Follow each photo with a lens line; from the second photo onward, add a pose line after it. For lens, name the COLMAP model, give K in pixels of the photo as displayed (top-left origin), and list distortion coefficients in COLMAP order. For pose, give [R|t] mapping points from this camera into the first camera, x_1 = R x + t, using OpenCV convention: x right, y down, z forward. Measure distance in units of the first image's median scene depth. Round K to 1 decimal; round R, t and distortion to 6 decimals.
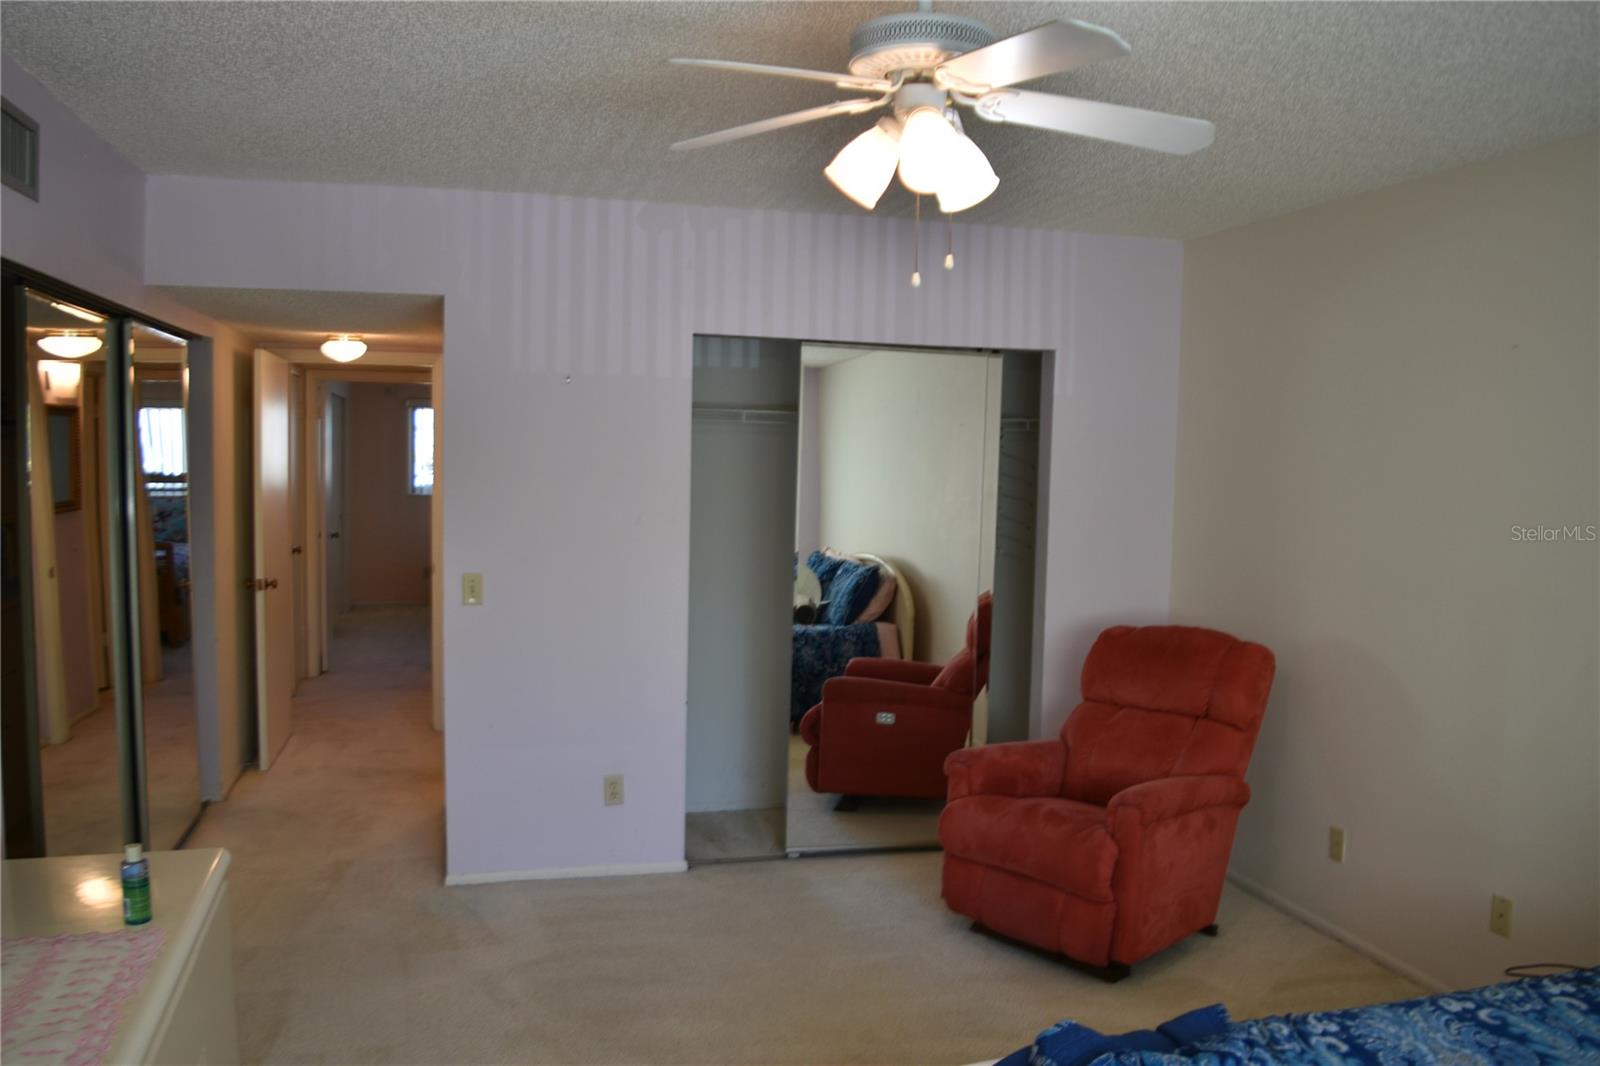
lens RADIAL K [[1258.4, 0, 775.2], [0, 1258.4, 548.4], [0, 0, 1]] dist [-0.100742, 0.026780]
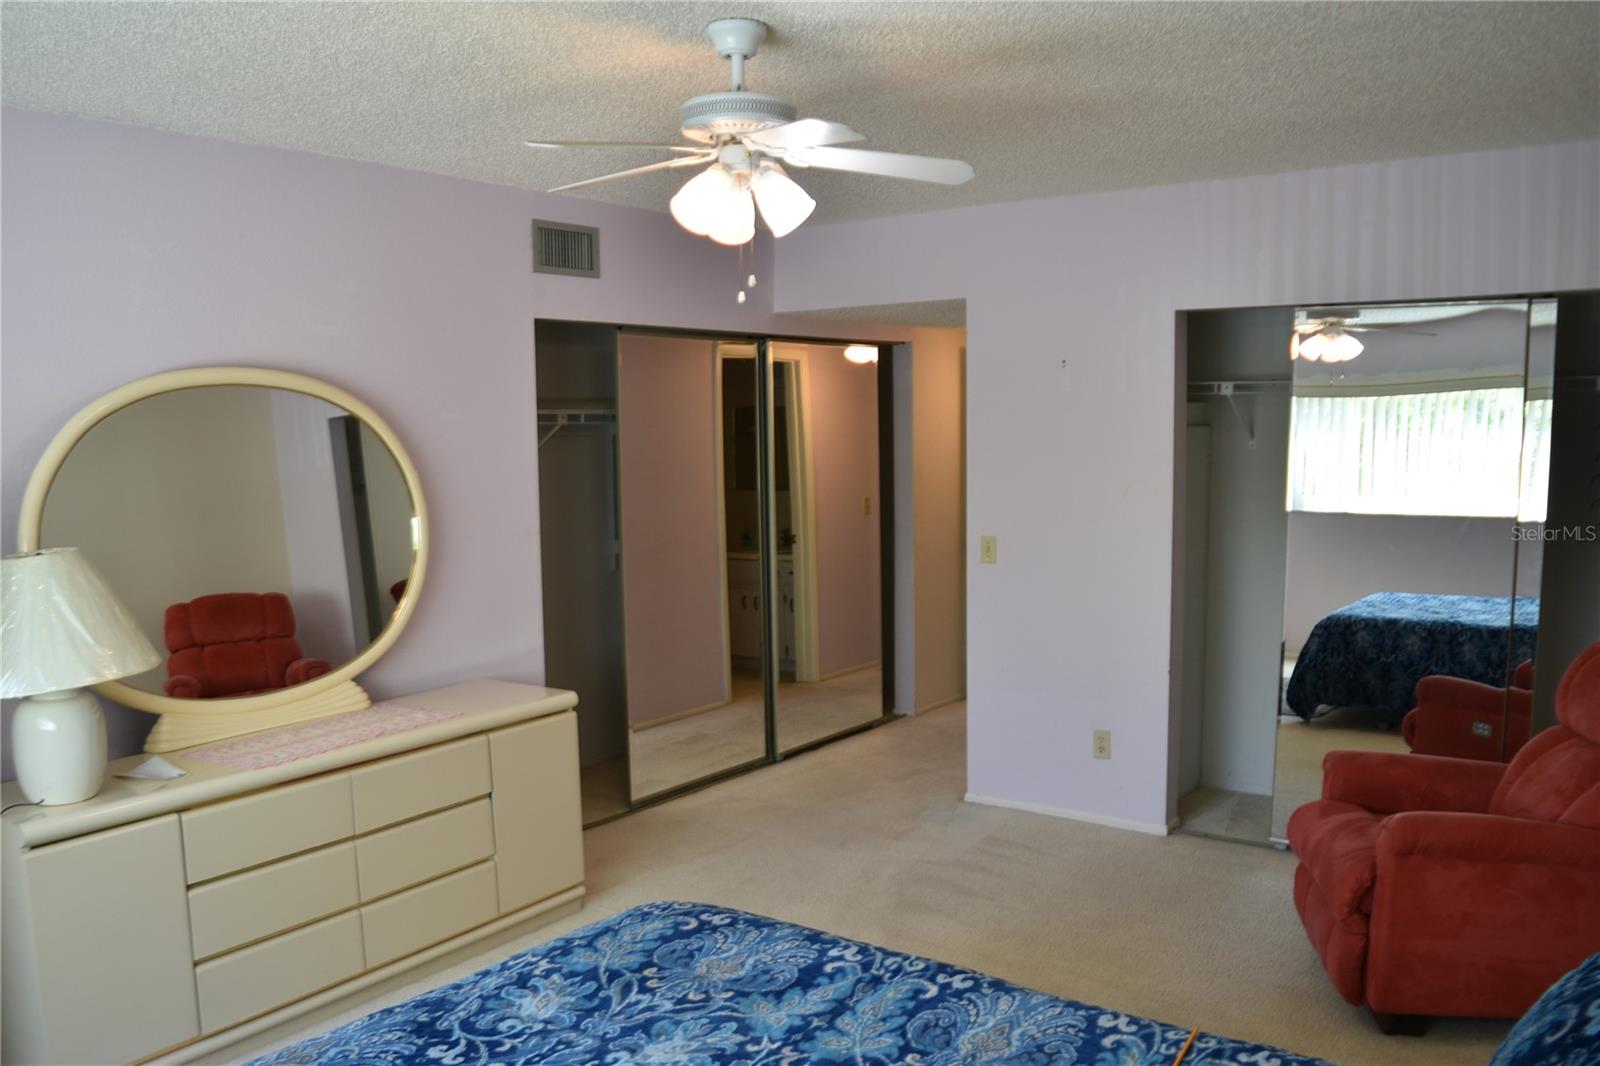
lens RADIAL K [[1305.2, 0, 783.1], [0, 1305.2, 549.7], [0, 0, 1]] dist [-0.094595, 0.015795]
pose [[0.618989, 0.047358, -0.783970, 0.601129], [-0.033720, 0.998862, 0.033716, -0.001401], [0.784675, 0.005566, 0.619882, 0.105643]]
